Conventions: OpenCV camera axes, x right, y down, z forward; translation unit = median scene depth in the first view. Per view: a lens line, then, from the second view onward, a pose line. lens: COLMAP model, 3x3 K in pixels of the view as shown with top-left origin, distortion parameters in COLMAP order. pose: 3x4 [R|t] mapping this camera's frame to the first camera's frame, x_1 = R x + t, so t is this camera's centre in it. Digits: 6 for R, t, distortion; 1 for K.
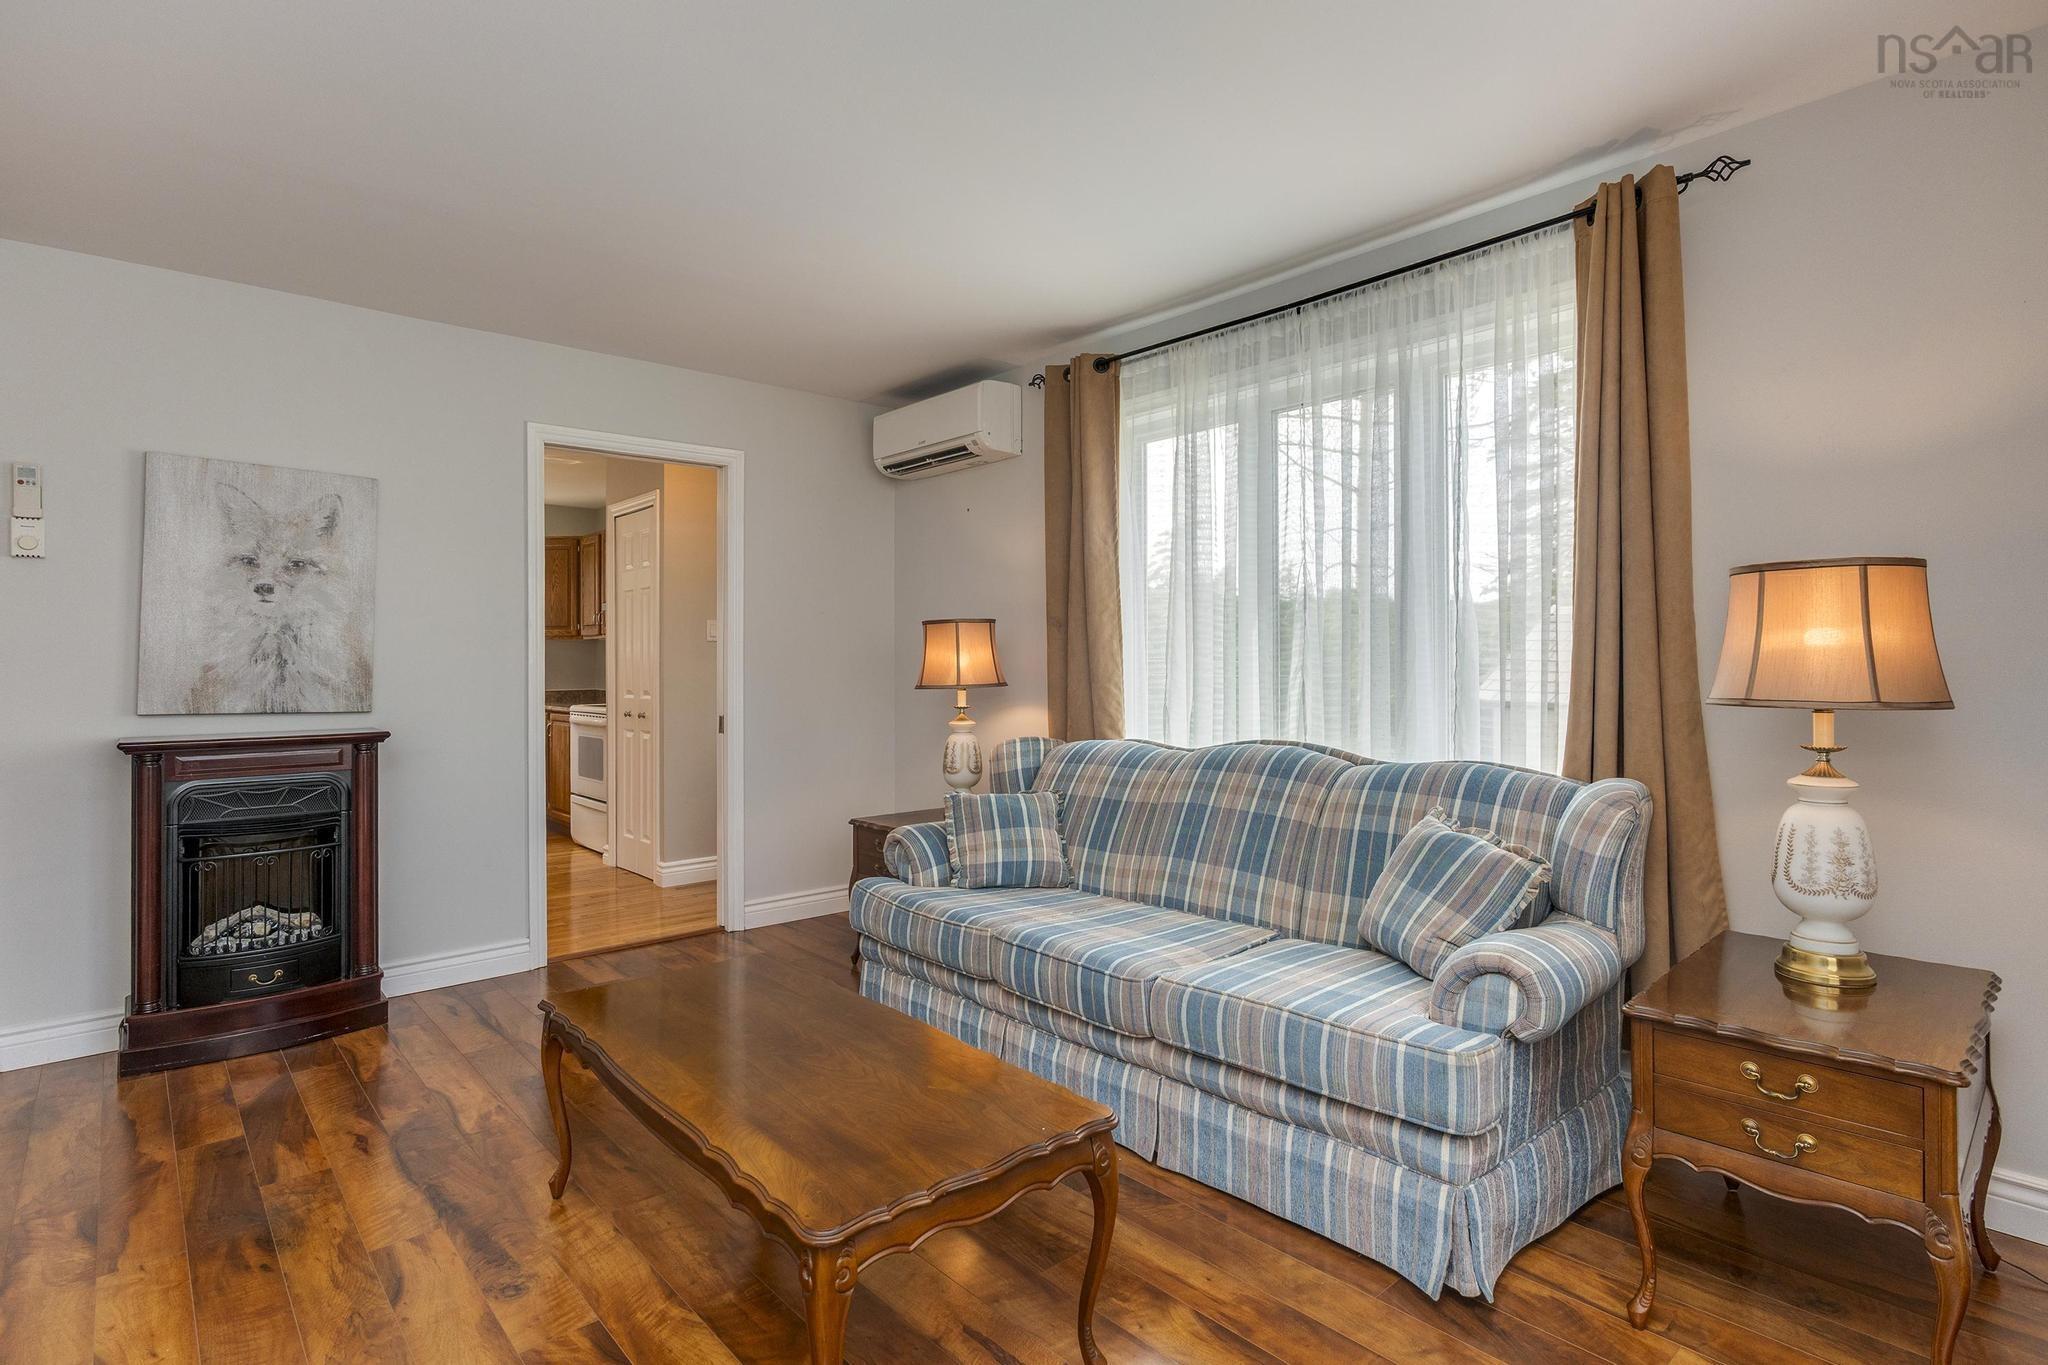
lens RADIAL K [[1015.6, 0, 1029.7], [0, 1015.6, 654.2], [0, 0, 1]] dist [-0.001492, 0.000073]
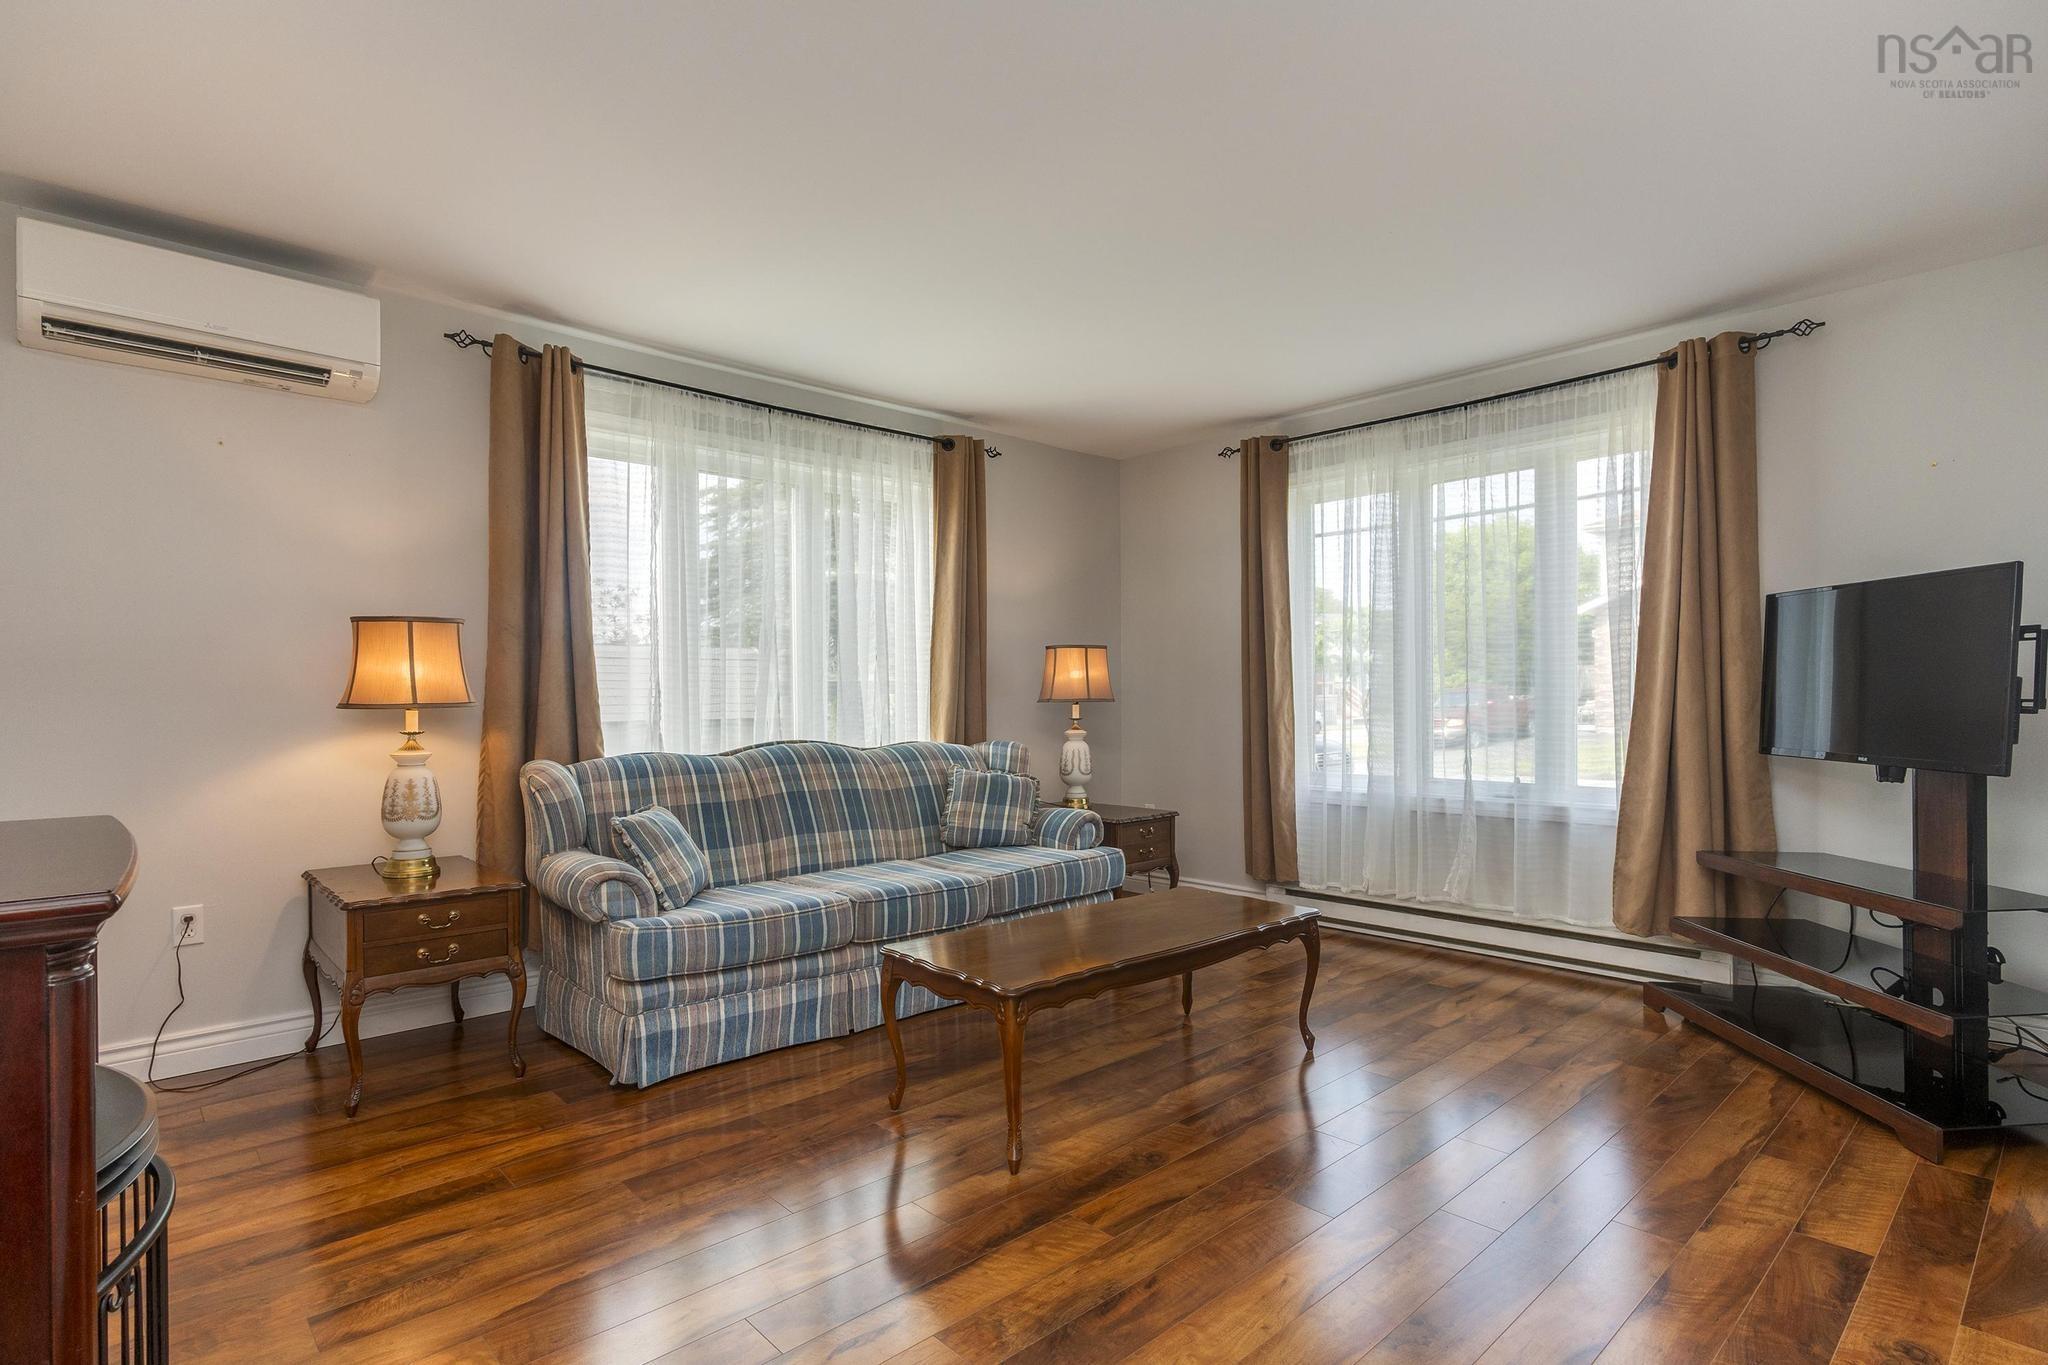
lens RADIAL K [[1014.6, 0, 1033.7], [0, 1014.6, 687.1], [0, 0, 1]] dist [-0.000159, 0.000647]
pose [[-0.016996, 0.016019, 0.999727, -1.022072], [-0.009372, 0.999825, -0.016180, 0.032809], [-0.999812, -0.009645, -0.016843, 0.671524]]
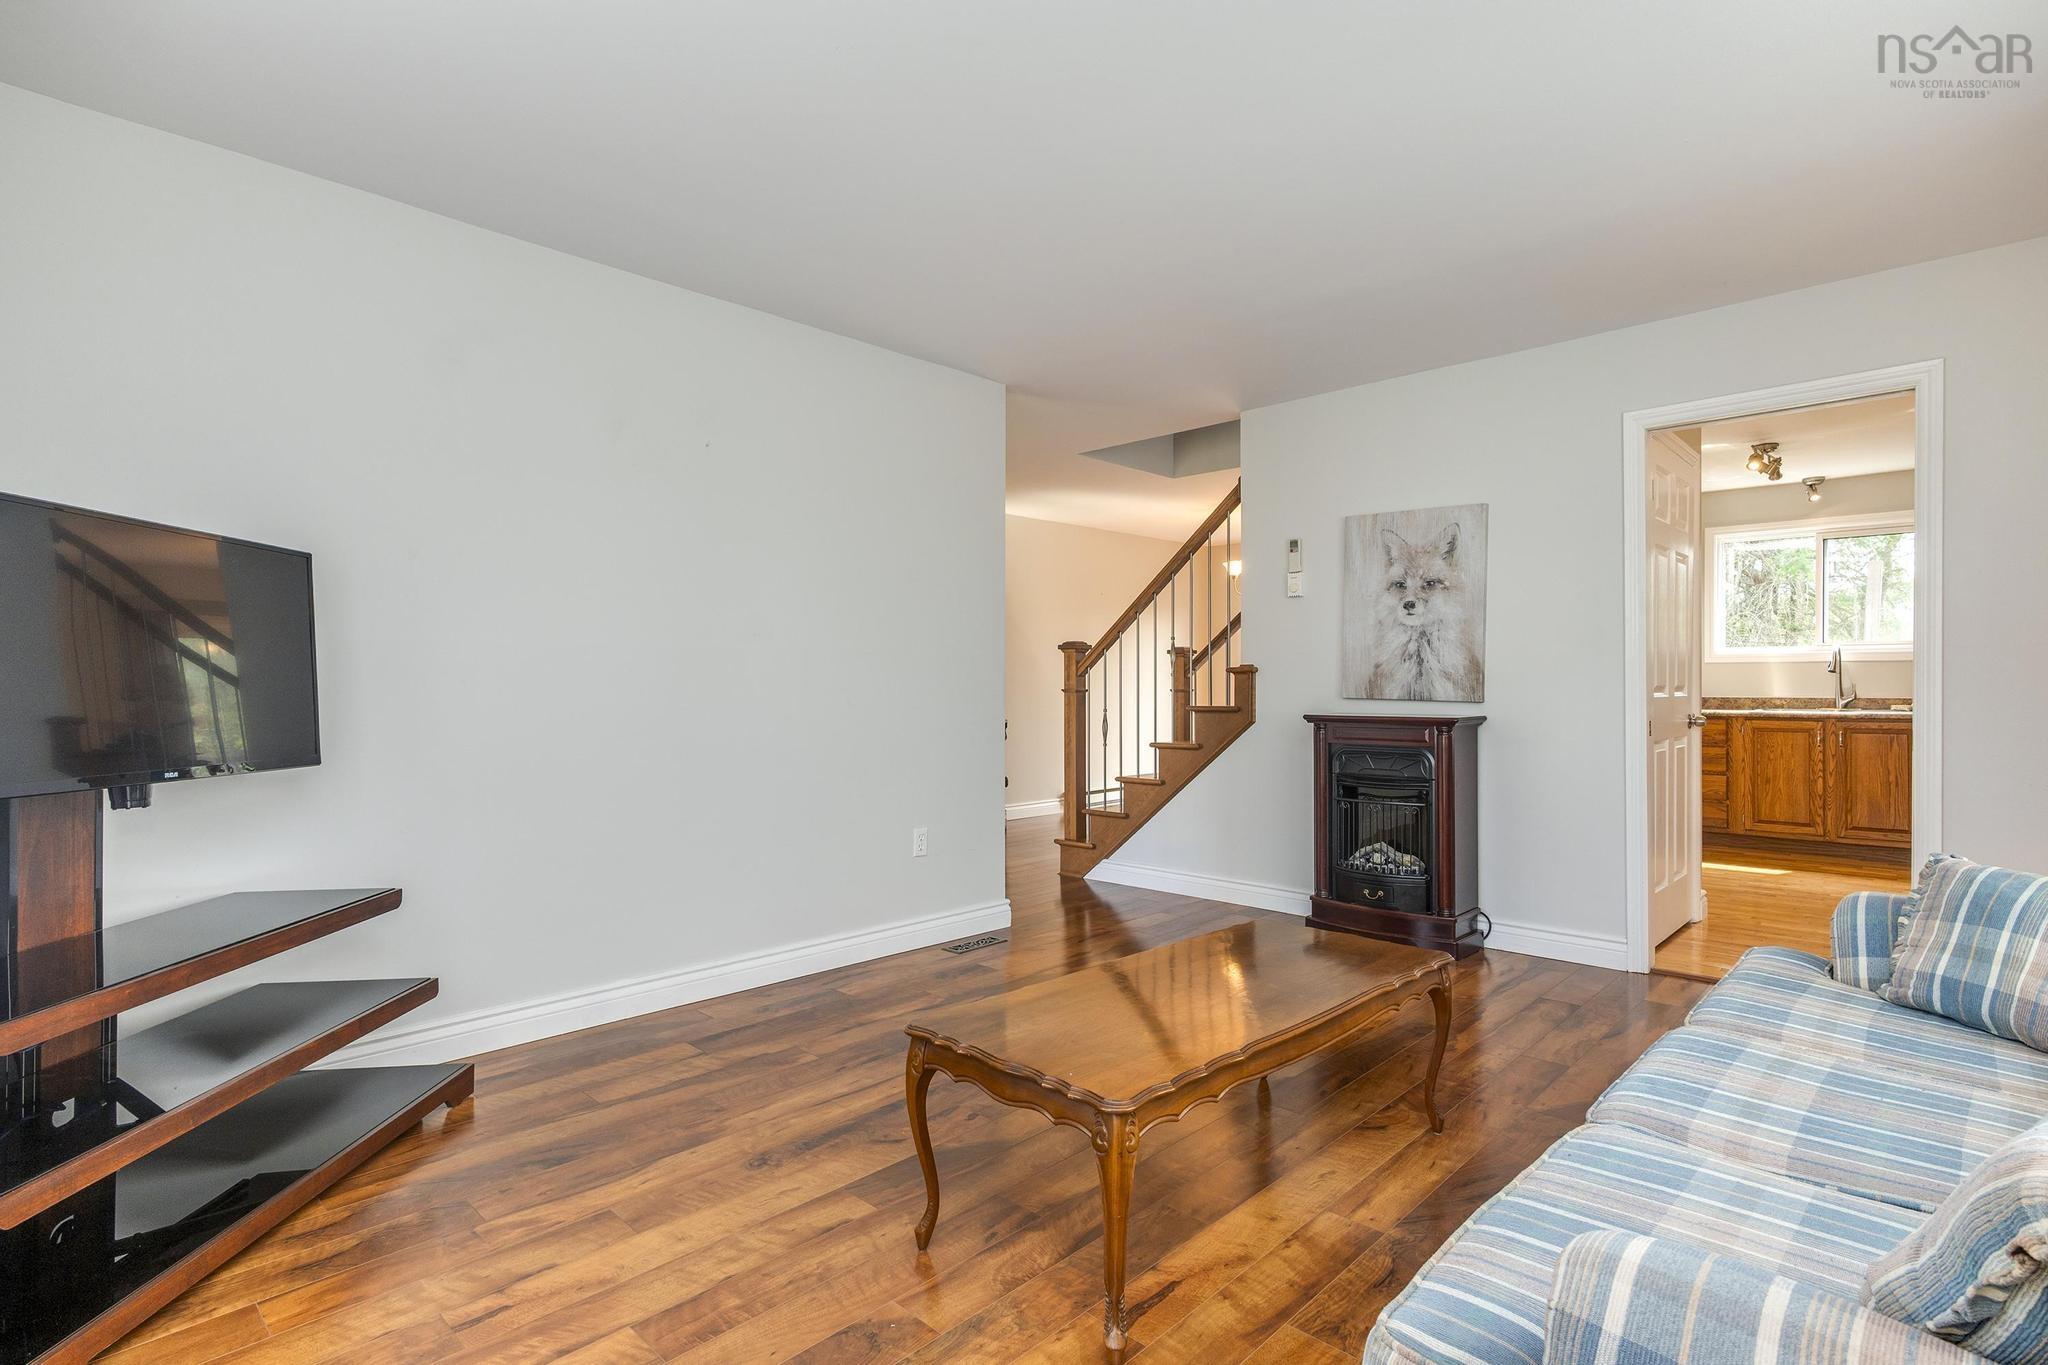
lens RADIAL K [[1008.5, 0, 1034.6], [0, 1008.5, 678.4], [0, 0, 1]] dist [0.002935, 0.000792]
pose [[0.079621, 0.000930, -0.996825, 0.510751], [0.012900, 0.999915, 0.001963, 0.021718], [0.996742, -0.013016, 0.079602, 0.416304]]
